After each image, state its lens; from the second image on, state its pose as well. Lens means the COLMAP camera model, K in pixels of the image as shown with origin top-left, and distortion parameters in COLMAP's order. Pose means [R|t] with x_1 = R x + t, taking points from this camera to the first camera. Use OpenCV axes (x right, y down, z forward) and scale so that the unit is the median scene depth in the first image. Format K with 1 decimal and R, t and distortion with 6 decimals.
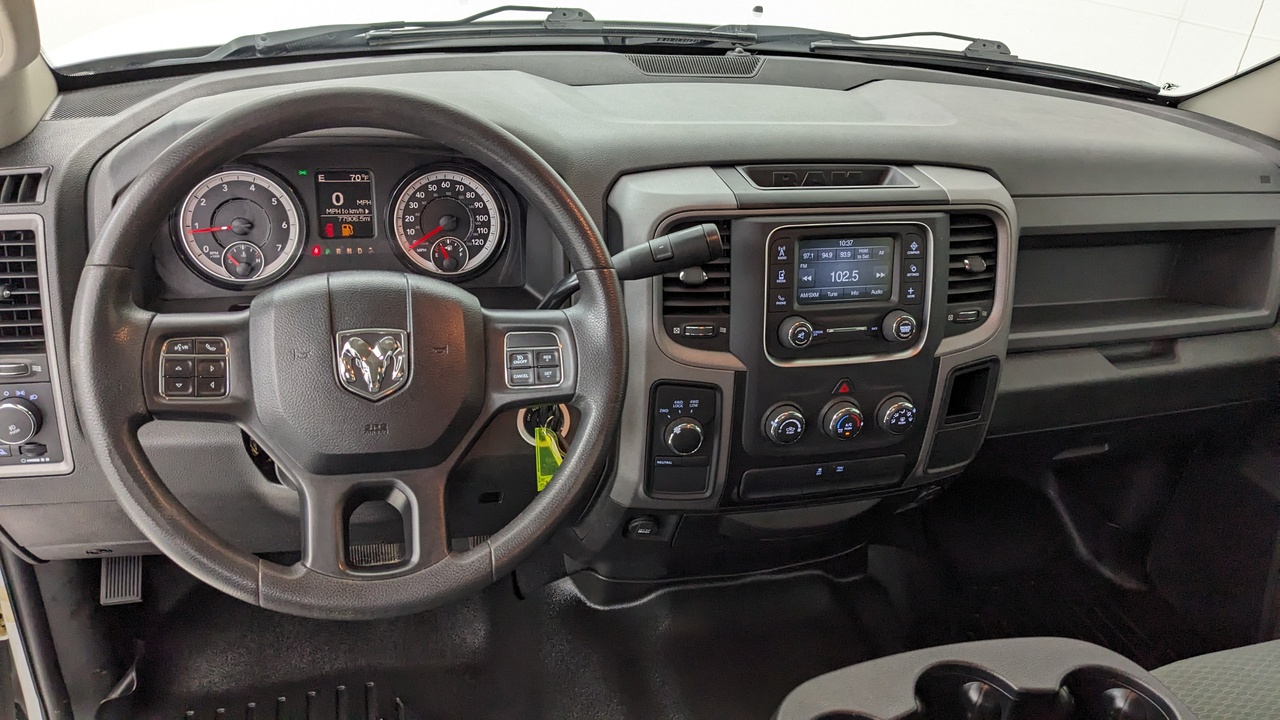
lens RADIAL K [[1030.6, 0, 636.1], [0, 1030.6, 374.3], [0, 0, 1]] dist [0.040227, 0.000753]
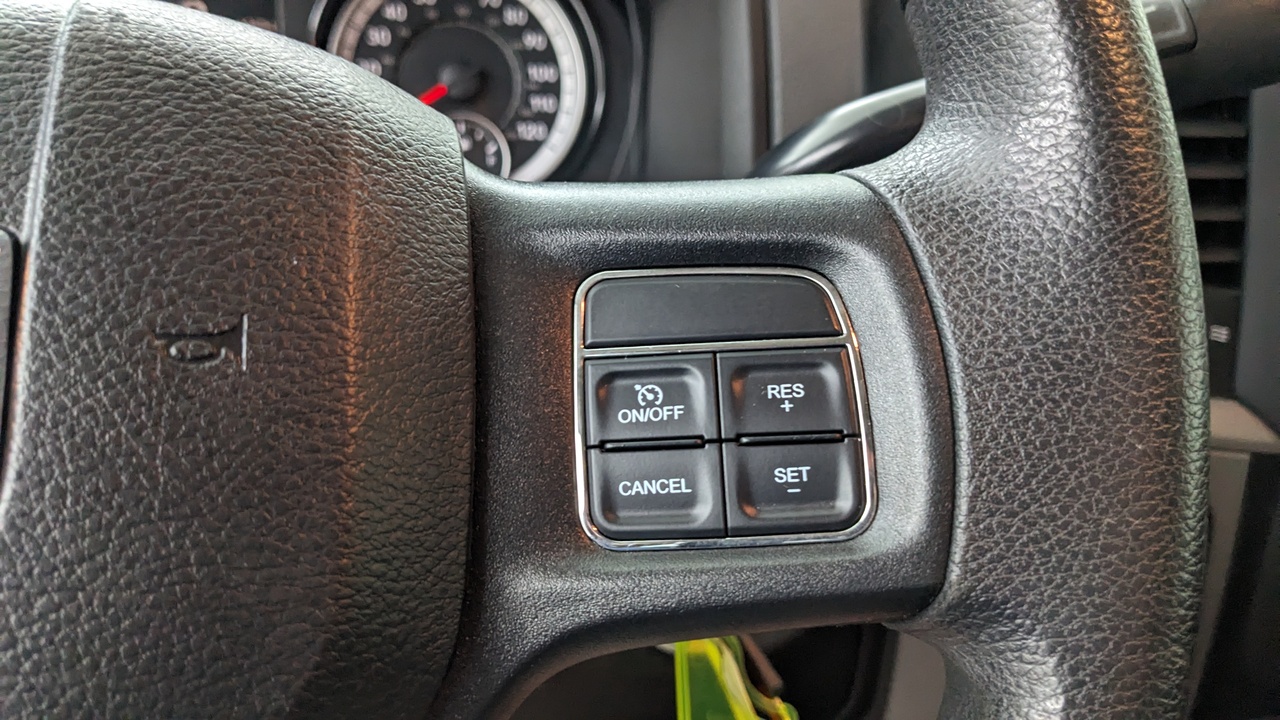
lens RADIAL K [[1075.7, 0, 640.0], [0, 1075.7, 360.0], [0, 0, 1]] dist [0.031664, -0.087169]
pose [[0.995968, 0.005410, -0.089543, -0.076447], [-0.011464, 0.997671, -0.067240, -0.006722], [0.088971, 0.067996, 0.993711, 0.631770]]
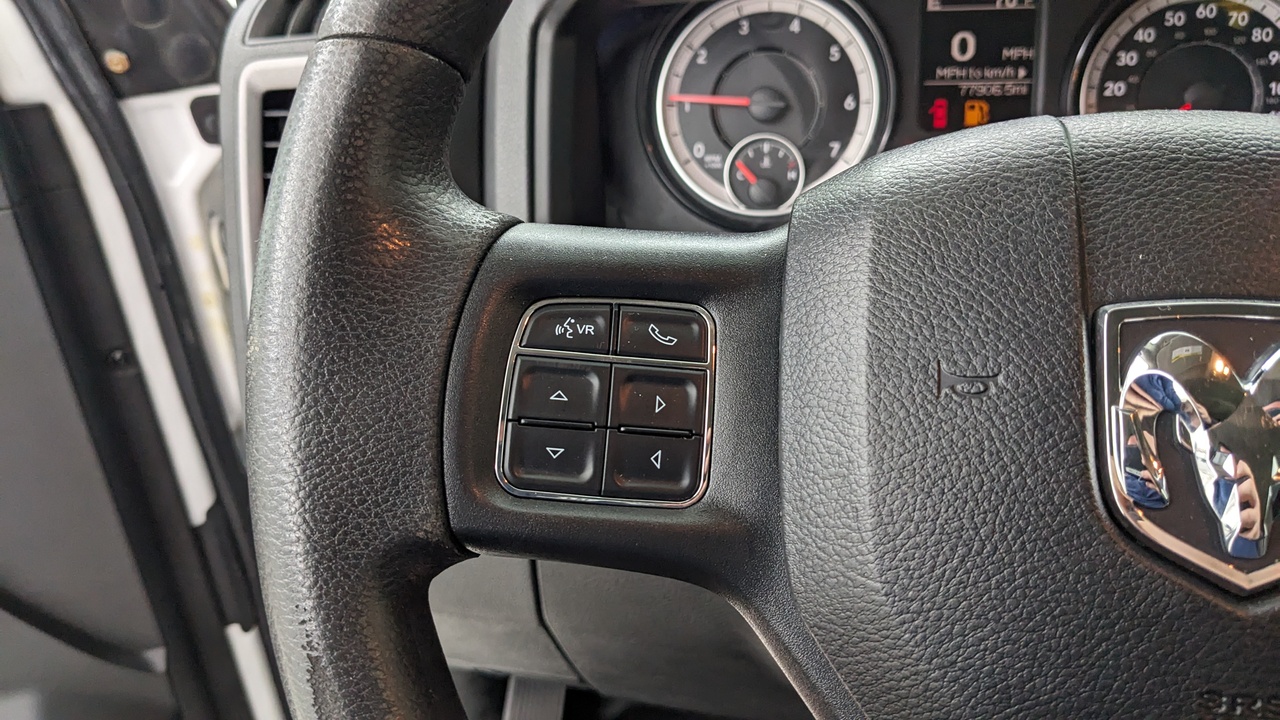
lens RADIAL K [[1075.7, 0, 640.0], [0, 1075.7, 360.0], [0, 0, 1]] dist [0.031664, -0.087169]
pose [[0.895496, 0.074265, -0.438831, -0.203551], [-0.085505, 0.996320, -0.005876, -0.011939], [0.436779, 0.042784, 0.898551, 0.524843]]
